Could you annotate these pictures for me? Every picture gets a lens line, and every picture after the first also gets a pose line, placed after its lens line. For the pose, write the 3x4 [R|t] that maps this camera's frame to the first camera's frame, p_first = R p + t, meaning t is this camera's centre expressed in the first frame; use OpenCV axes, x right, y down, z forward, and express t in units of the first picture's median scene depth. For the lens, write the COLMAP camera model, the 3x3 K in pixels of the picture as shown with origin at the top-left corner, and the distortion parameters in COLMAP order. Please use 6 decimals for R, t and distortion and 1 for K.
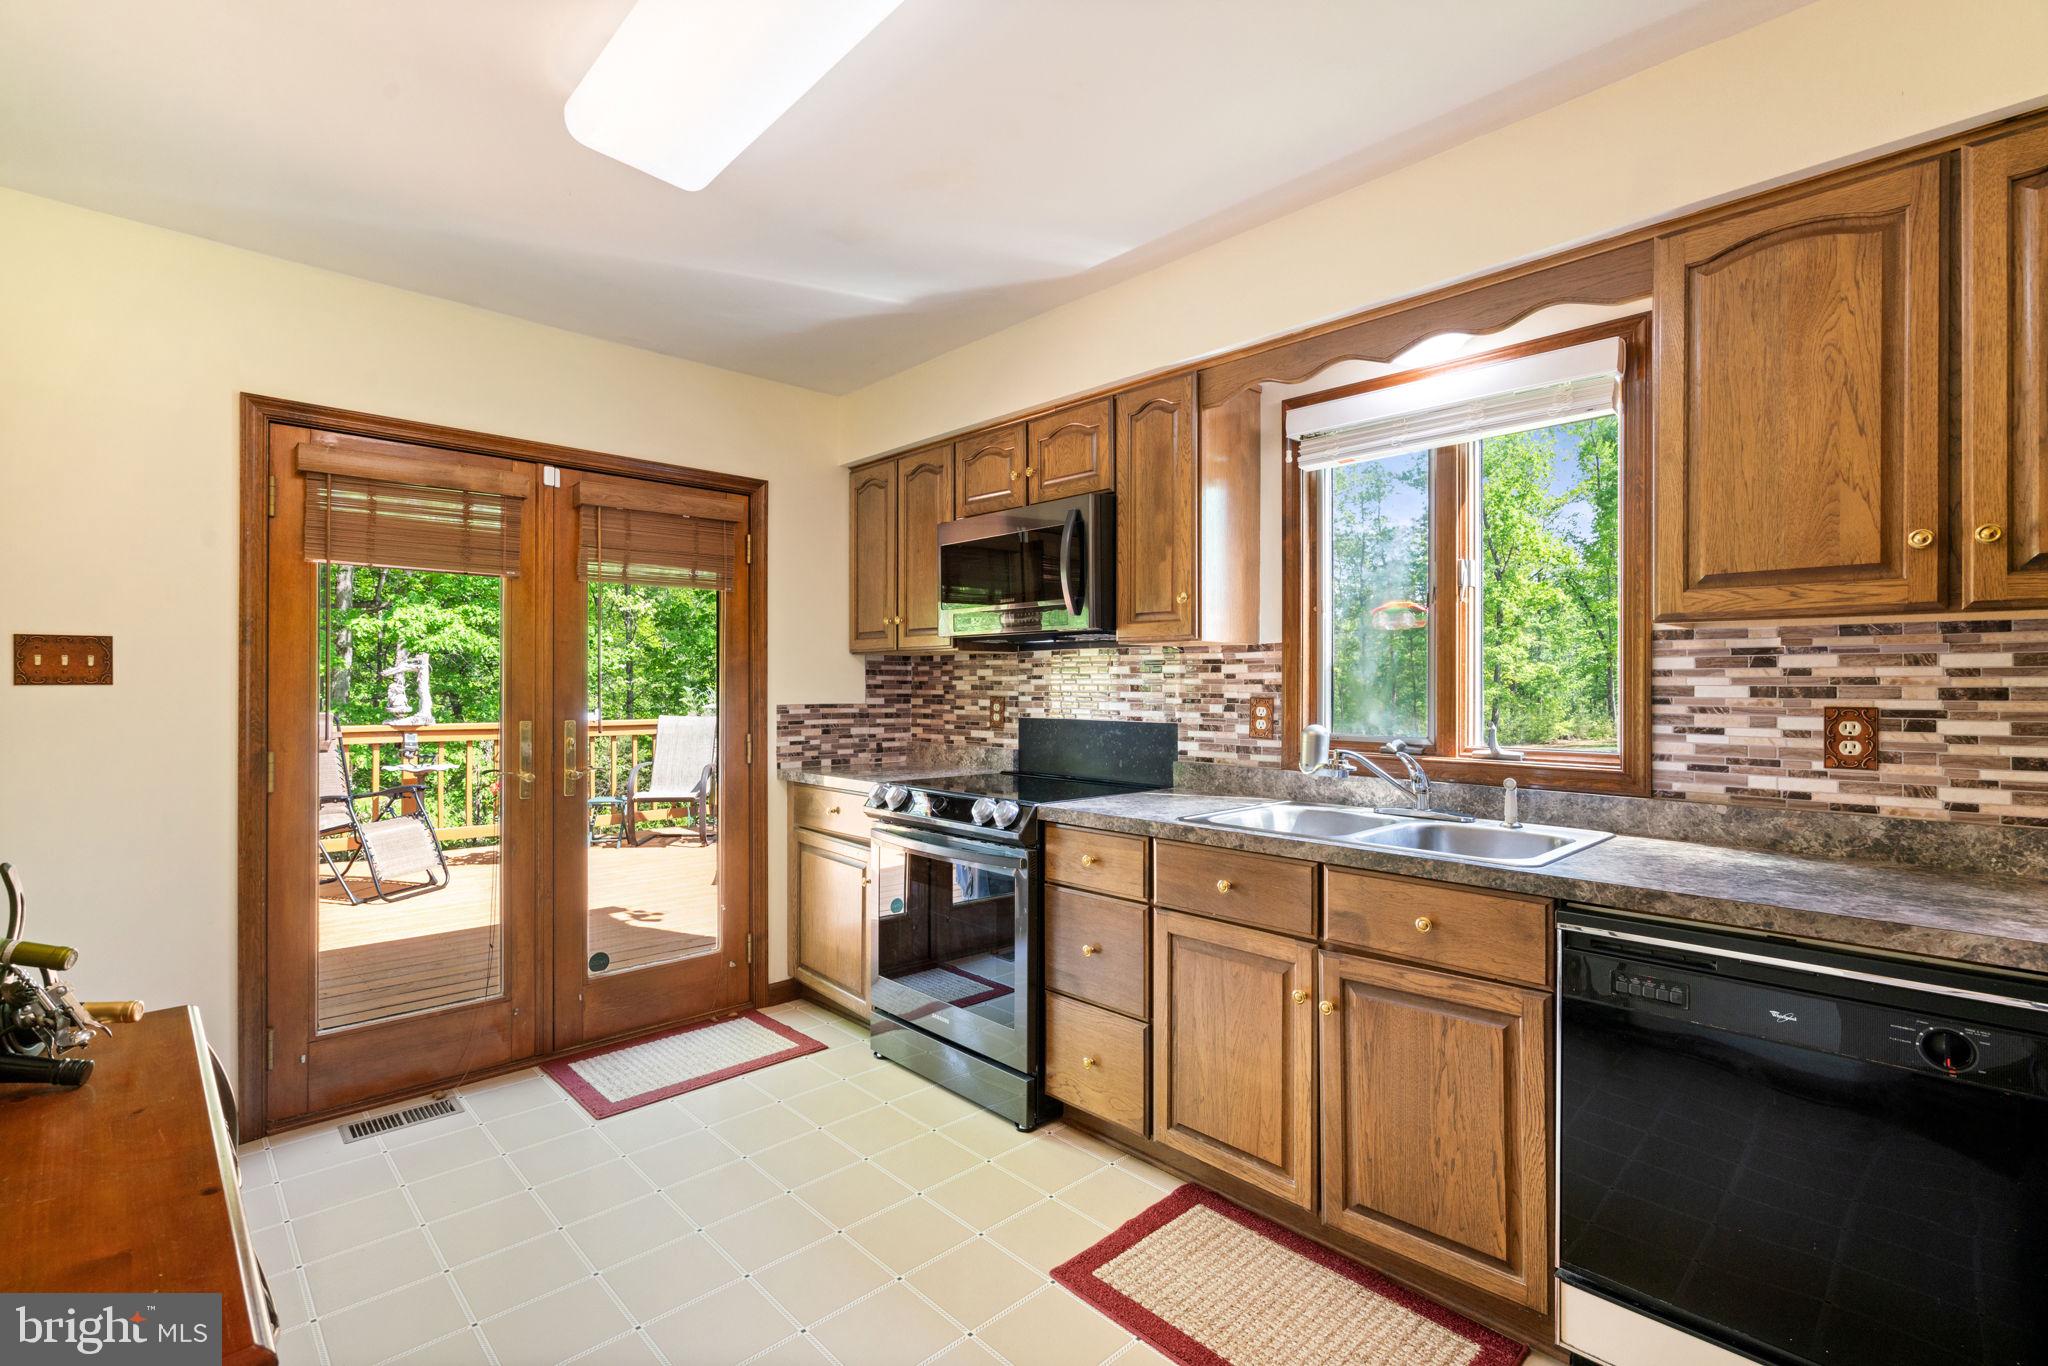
lens RADIAL K [[924.8, 0, 988.4], [0, 924.8, 688.1], [0, 0, 1]] dist [-0.024819, 0.000436]
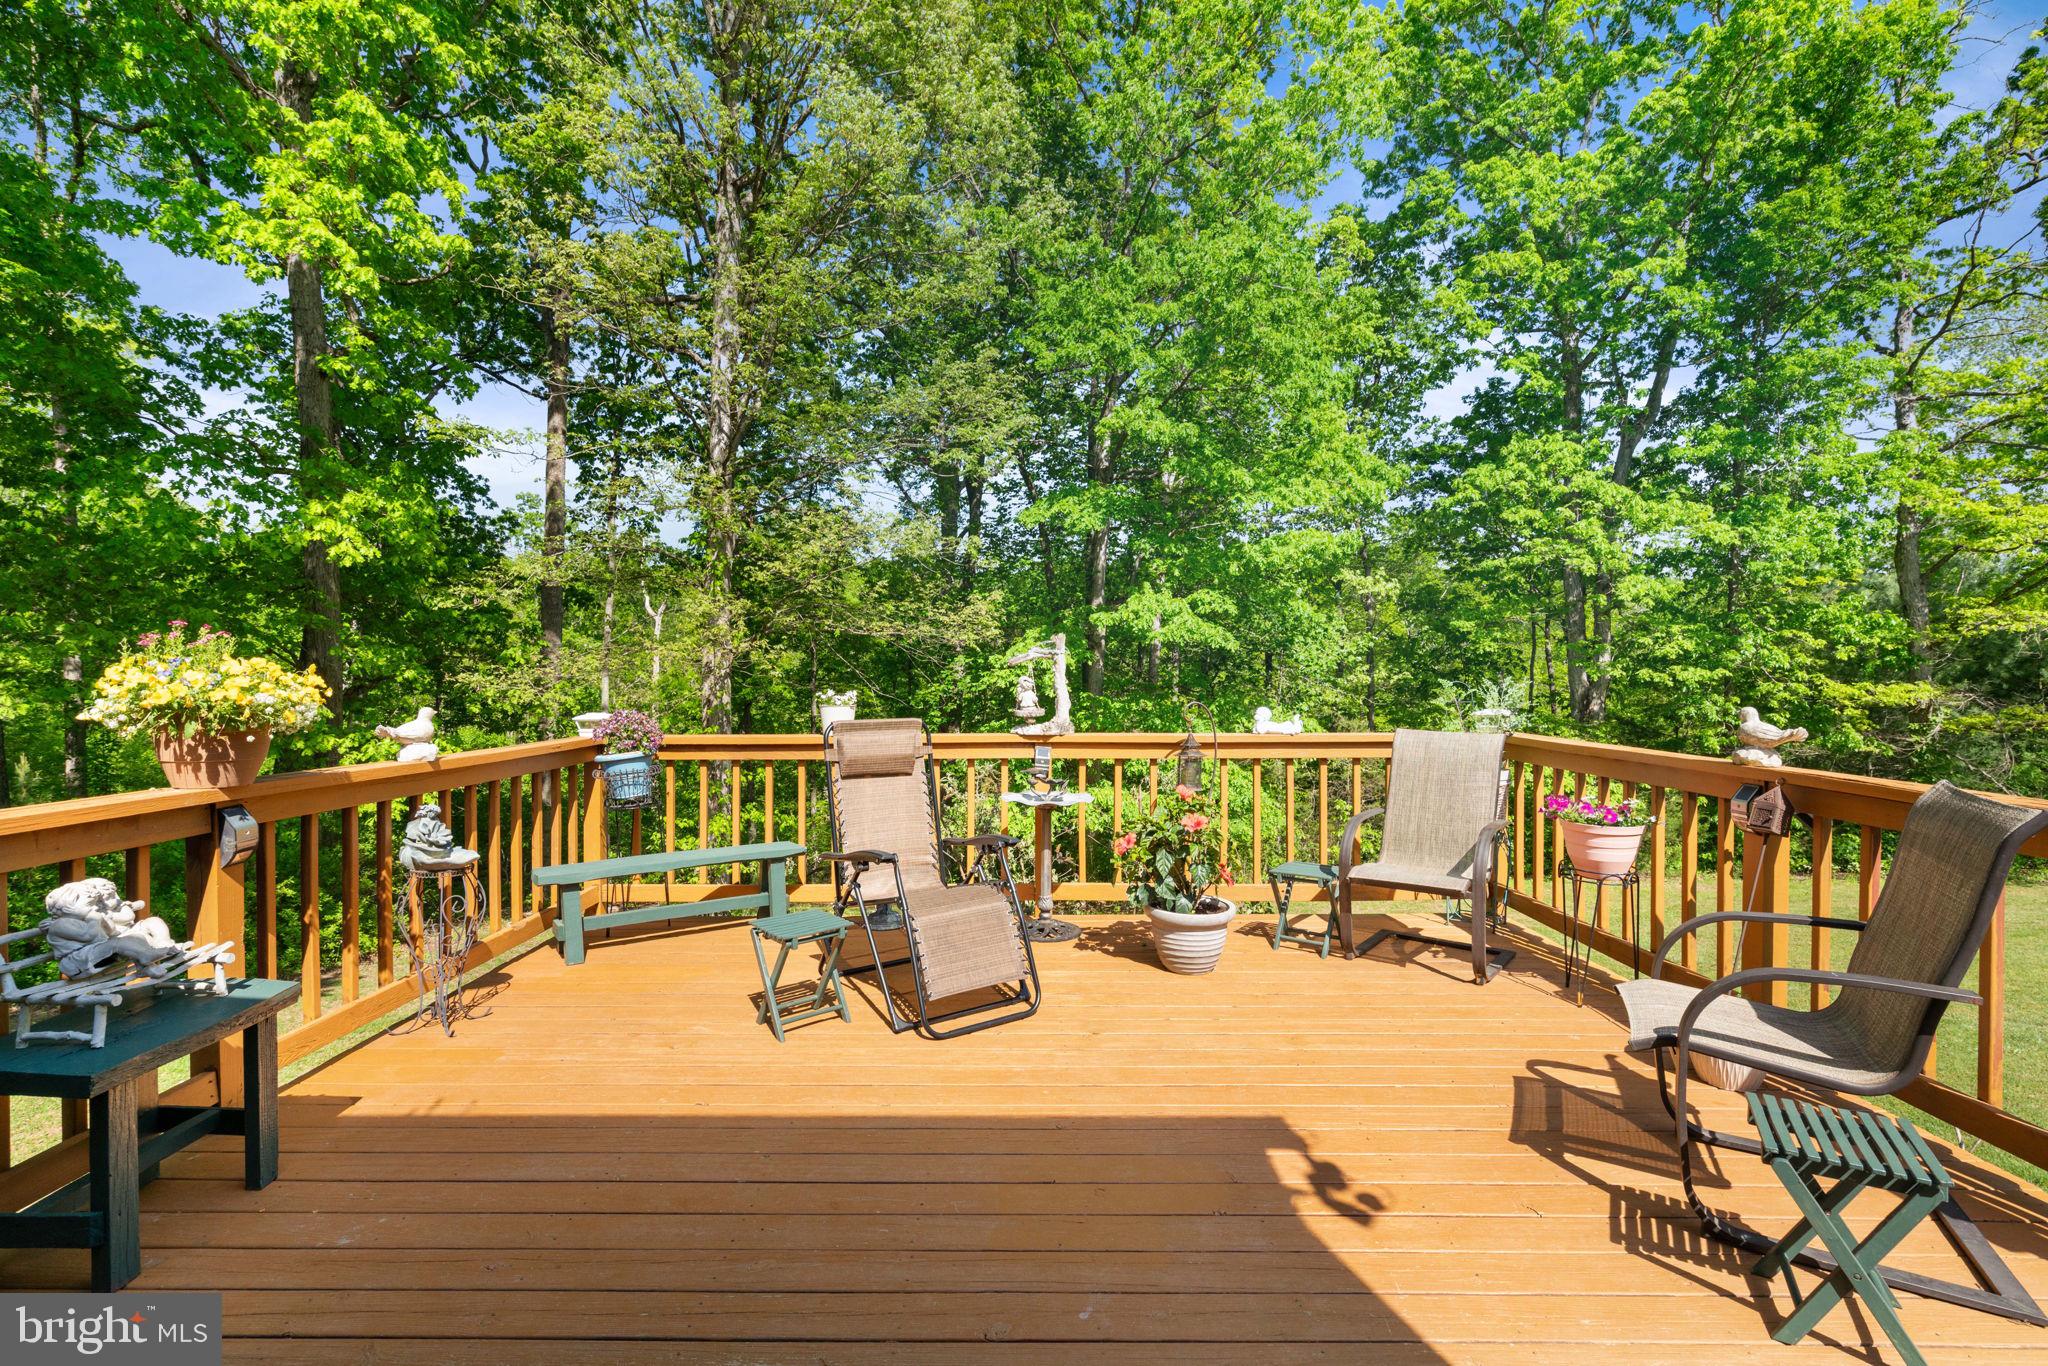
lens RADIAL K [[924.8, 0, 1024.0], [0, 924.8, 680.5], [0, 0, 1]] dist [-0.024819, 0.000436]
pose [[0.741301, -0.002084, -0.671170, -0.367661], [0.002302, 0.999997, -0.000562, -0.003244], [0.671169, -0.001128, 0.741303, 1.074106]]
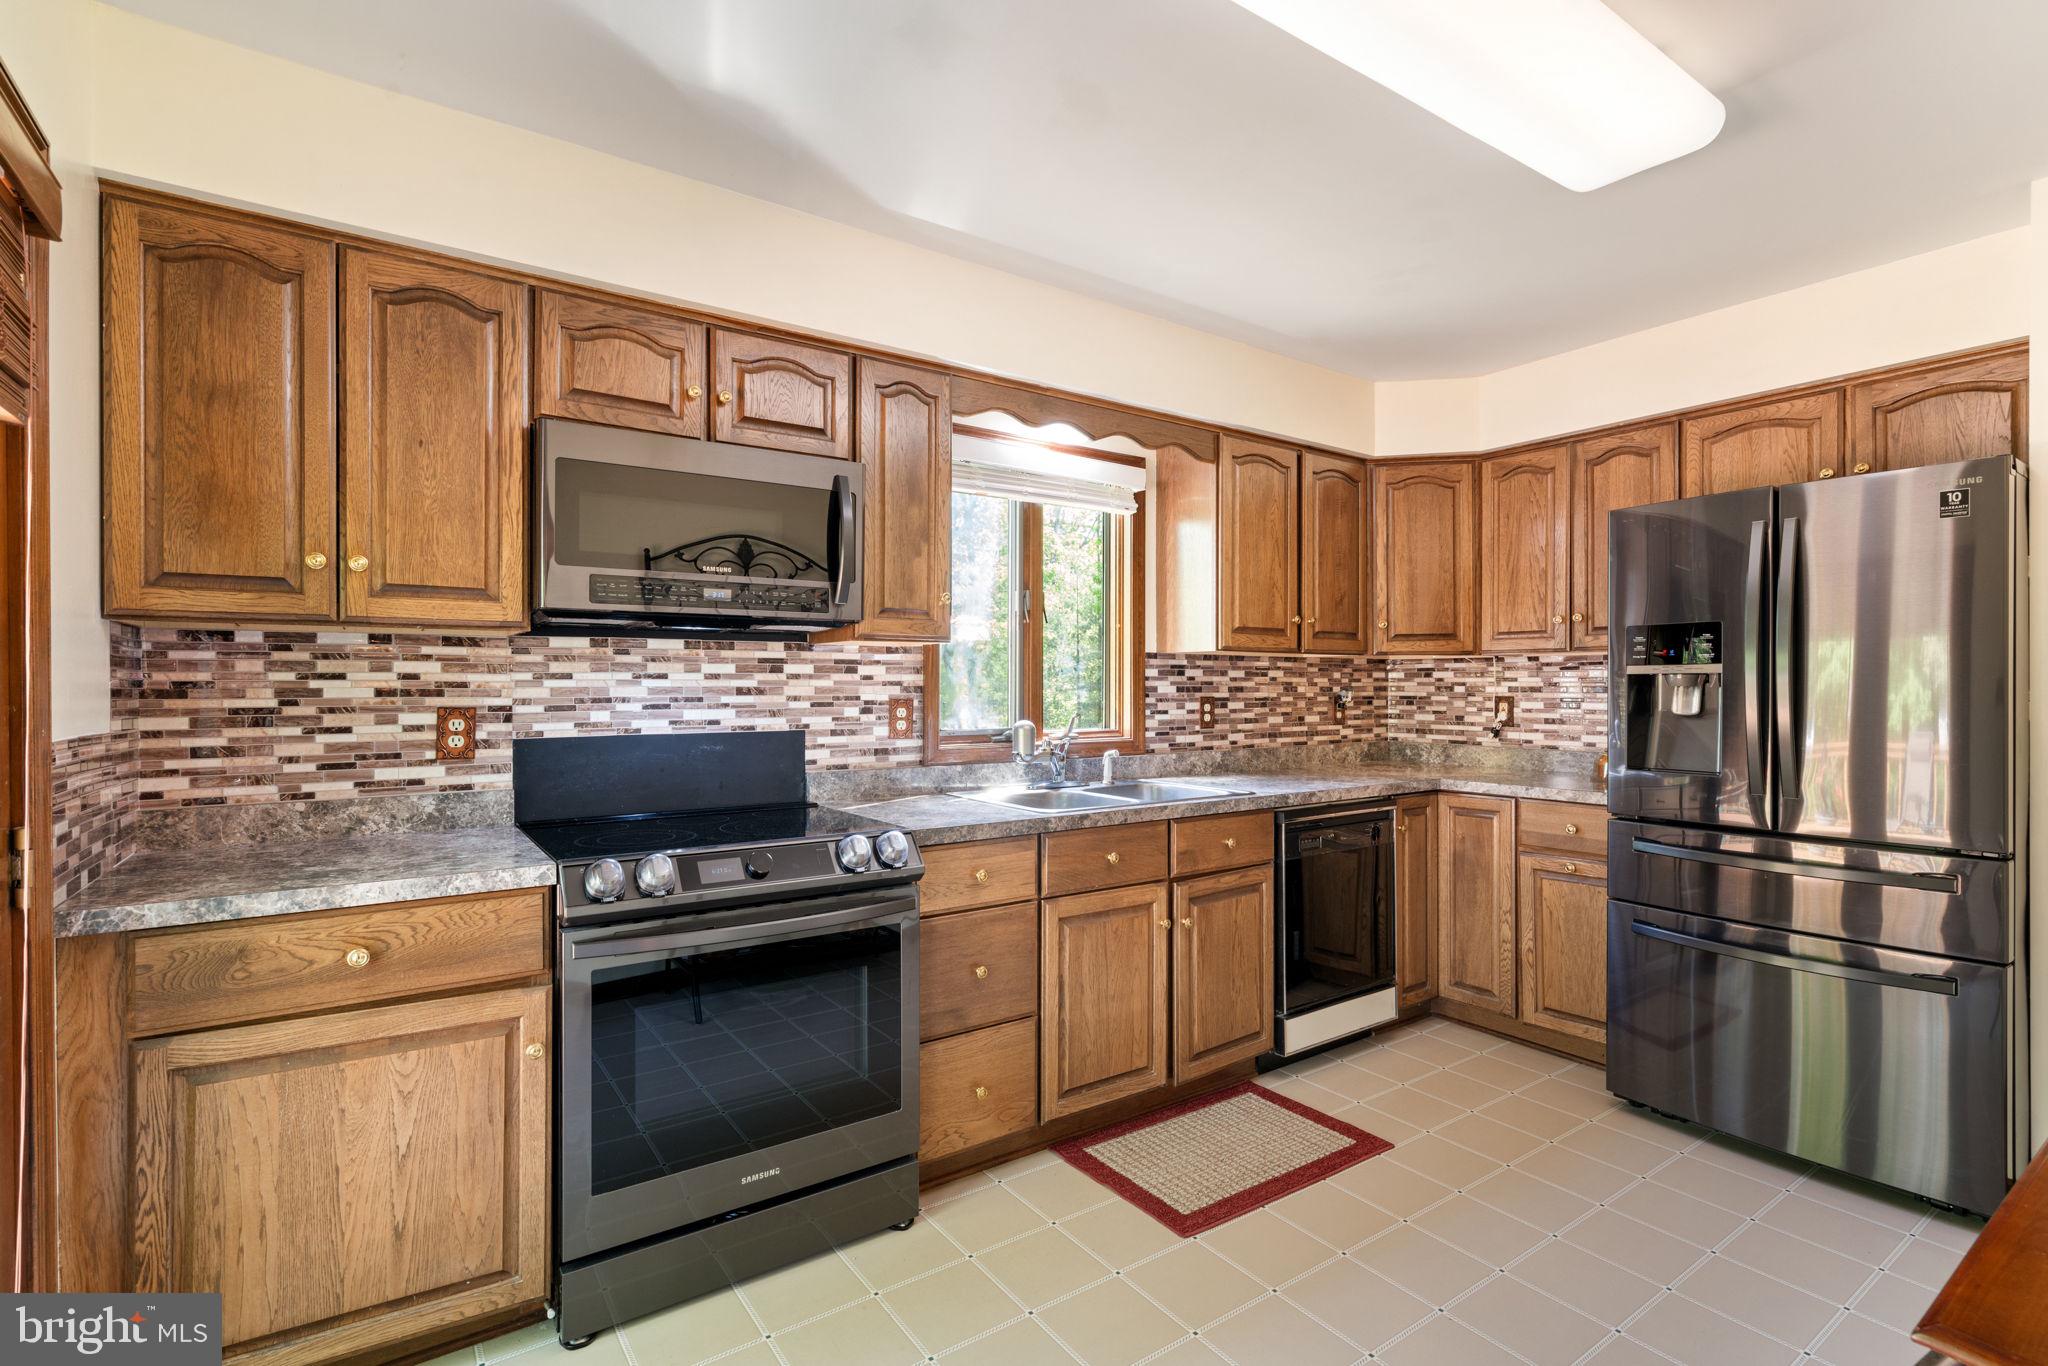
lens RADIAL K [[924.8, 0, 1021.1], [0, 924.8, 691.6], [0, 0, 1]] dist [-0.024819, 0.000436]
pose [[0.141310, -0.009569, 0.989919, -0.651910], [0.004608, 0.999949, 0.009009, -0.006011], [-0.989955, 0.003288, 0.141347, 0.668845]]
